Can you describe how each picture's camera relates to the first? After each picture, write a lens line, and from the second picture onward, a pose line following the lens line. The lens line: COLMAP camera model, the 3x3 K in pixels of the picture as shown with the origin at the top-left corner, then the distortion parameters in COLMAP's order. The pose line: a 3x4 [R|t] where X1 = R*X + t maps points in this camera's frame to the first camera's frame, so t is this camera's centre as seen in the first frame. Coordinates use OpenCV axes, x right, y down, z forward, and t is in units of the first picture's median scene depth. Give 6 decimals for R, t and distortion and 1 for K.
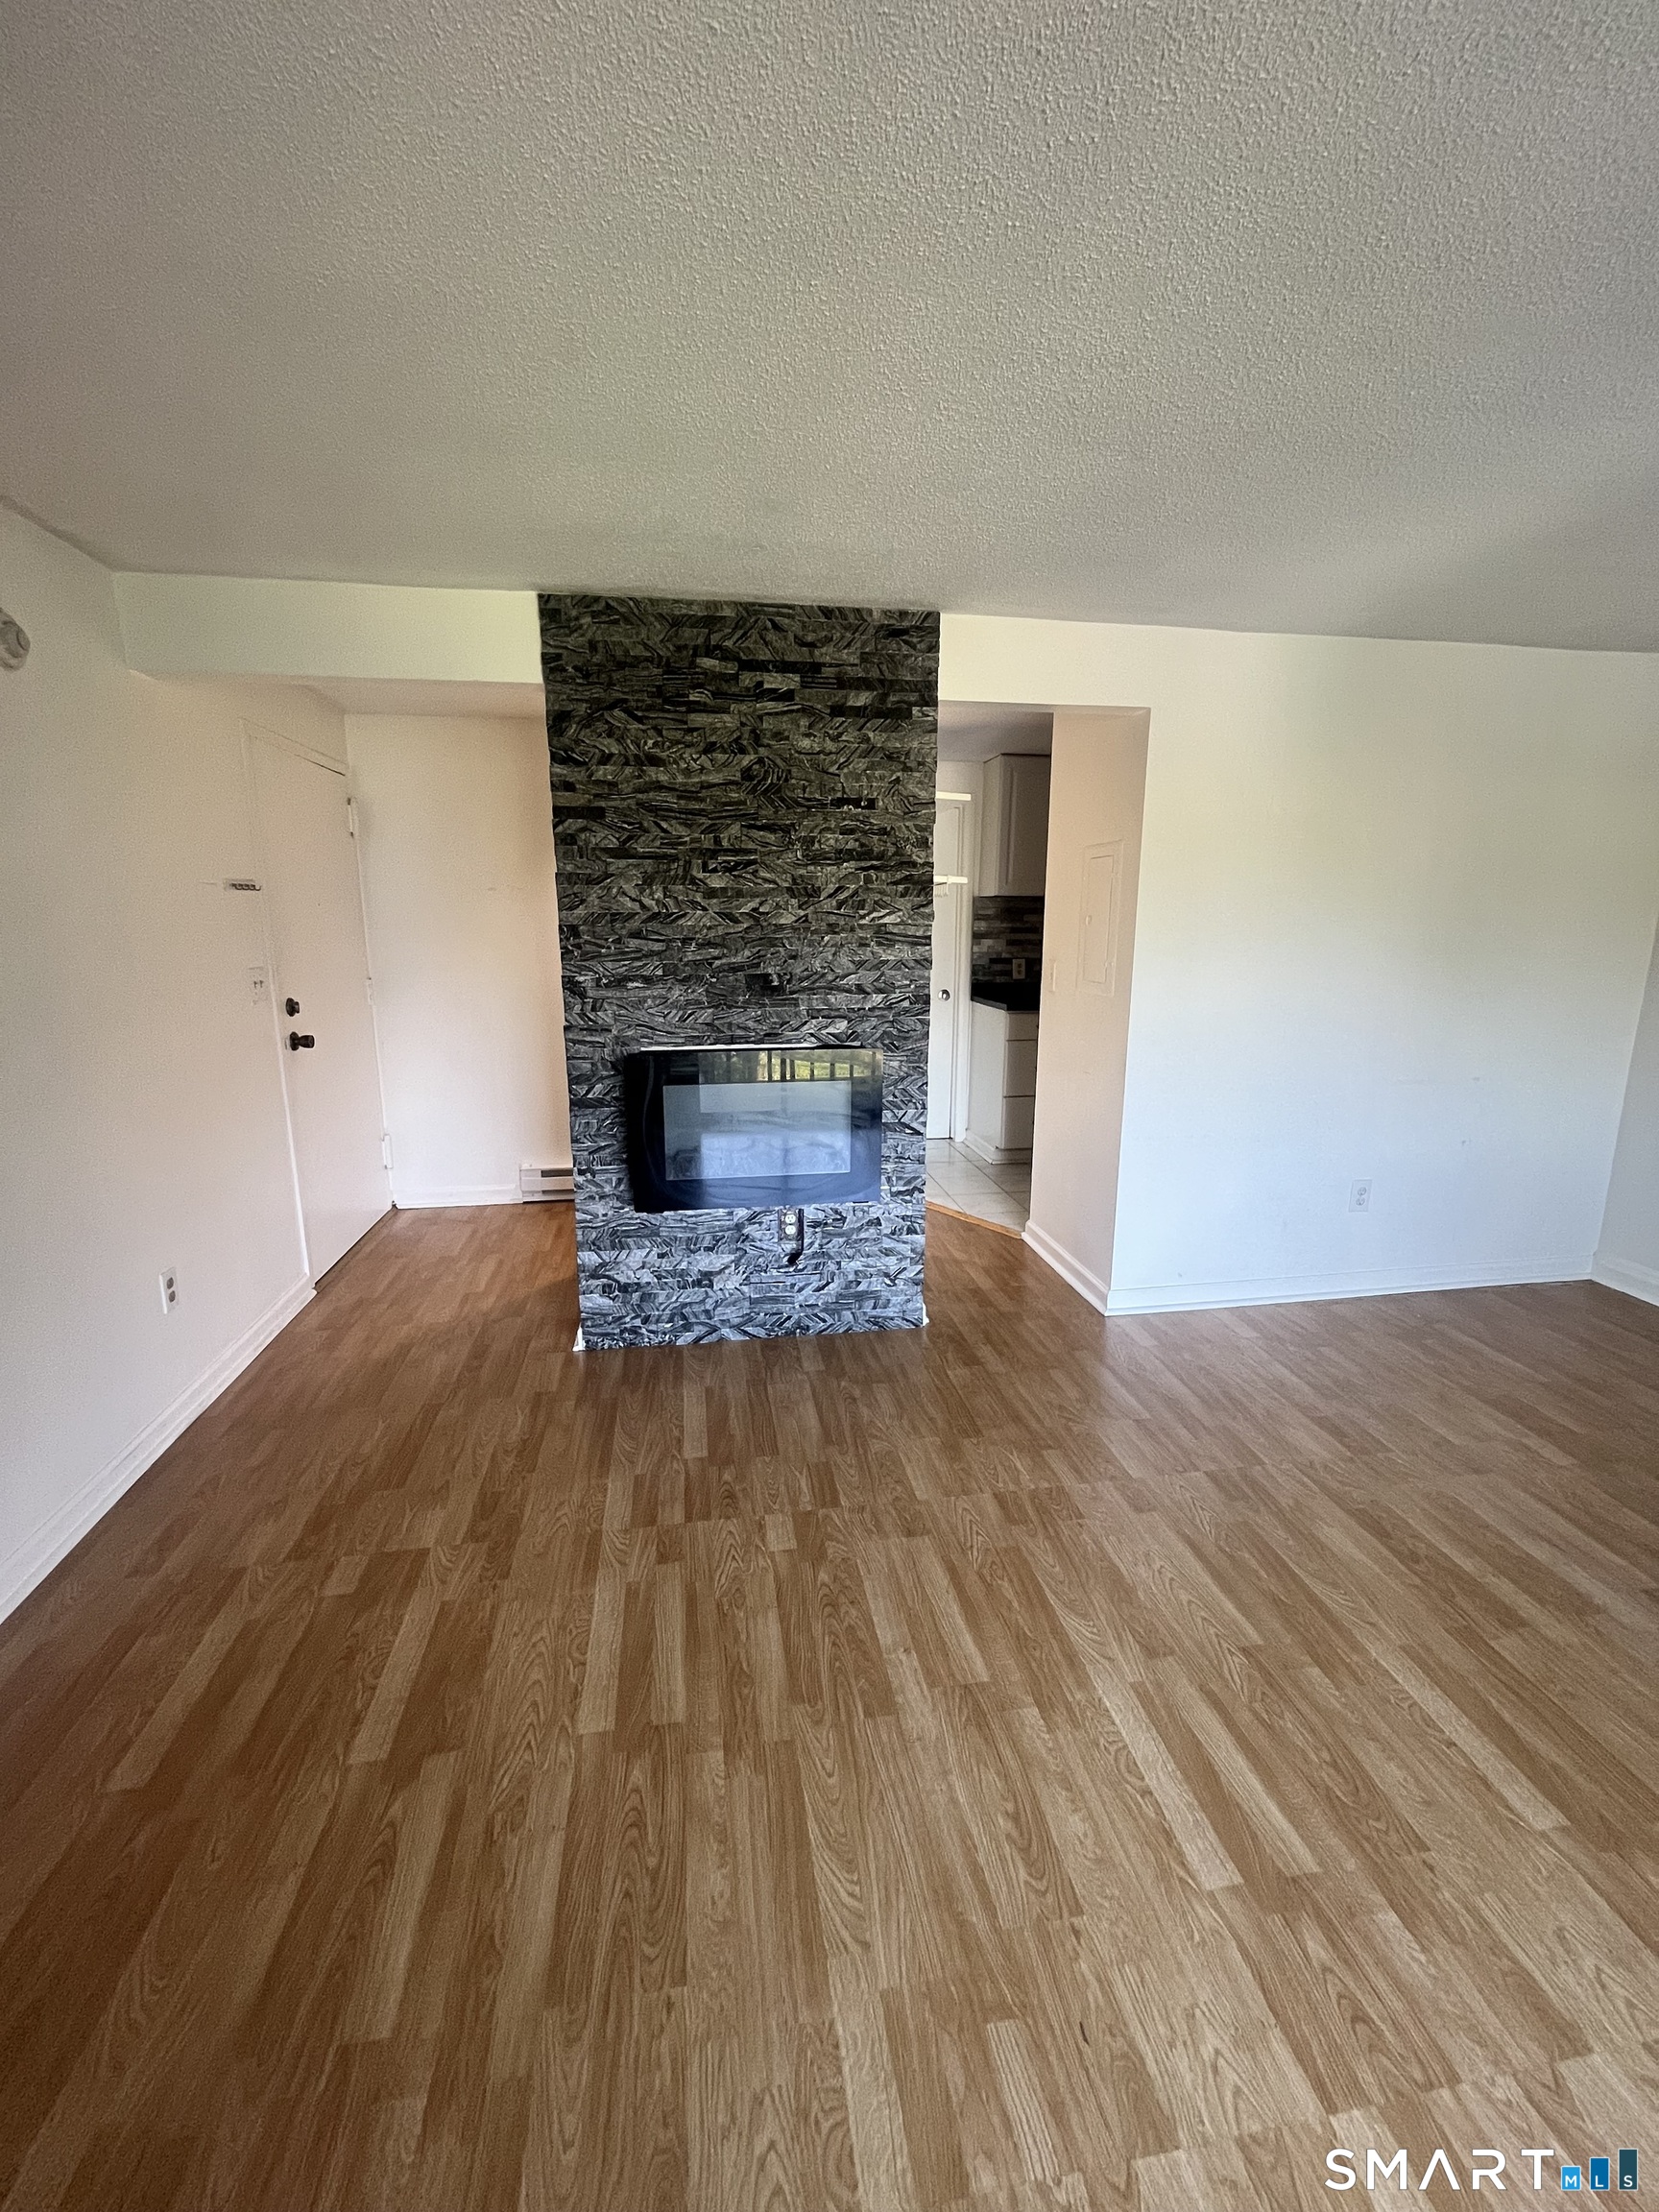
lens RADIAL K [[888.1, 0, 825.6], [0, 888.1, 1103.3], [0, 0, 1]] dist [-0.006012, 0.000171]
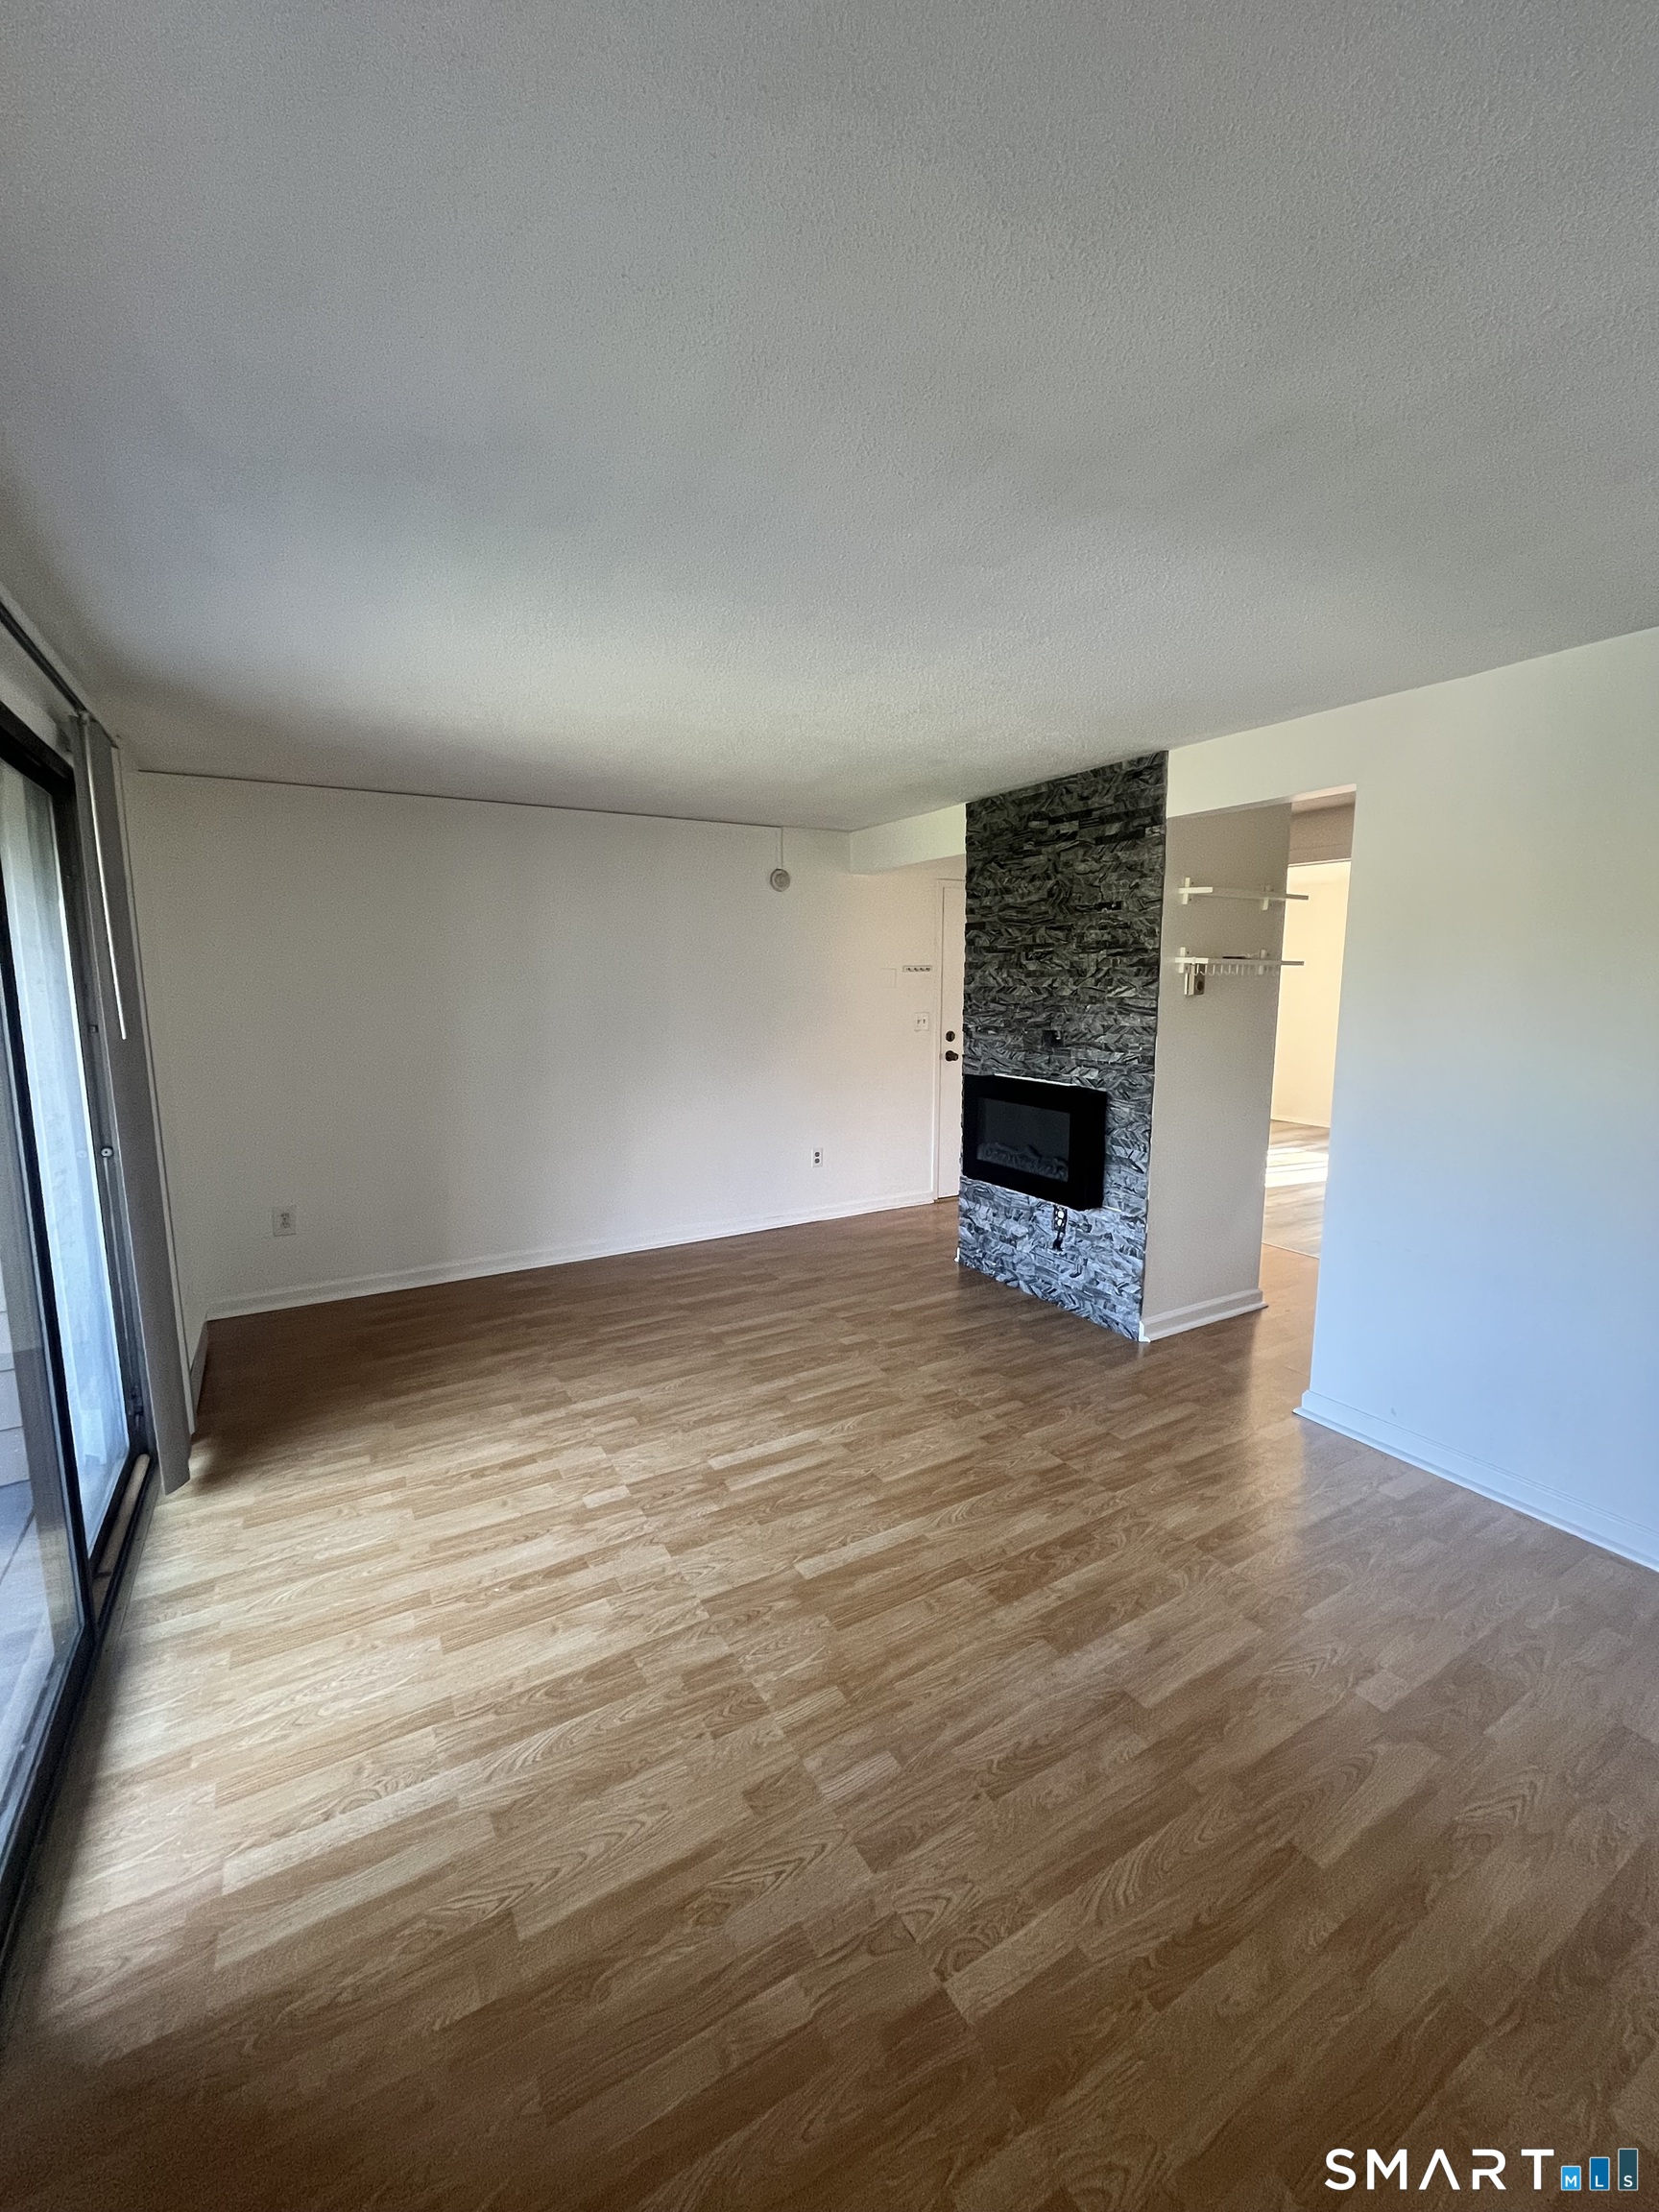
lens RADIAL K [[888.1, 0, 826.7], [0, 888.1, 1104.7], [0, 0, 1]] dist [-0.006012, 0.000171]
pose [[0.364406, 0.134691, -0.921448, 1.161515], [-0.189745, 0.979467, 0.068133, -0.061884], [0.911705, 0.150013, 0.382480, 0.164983]]
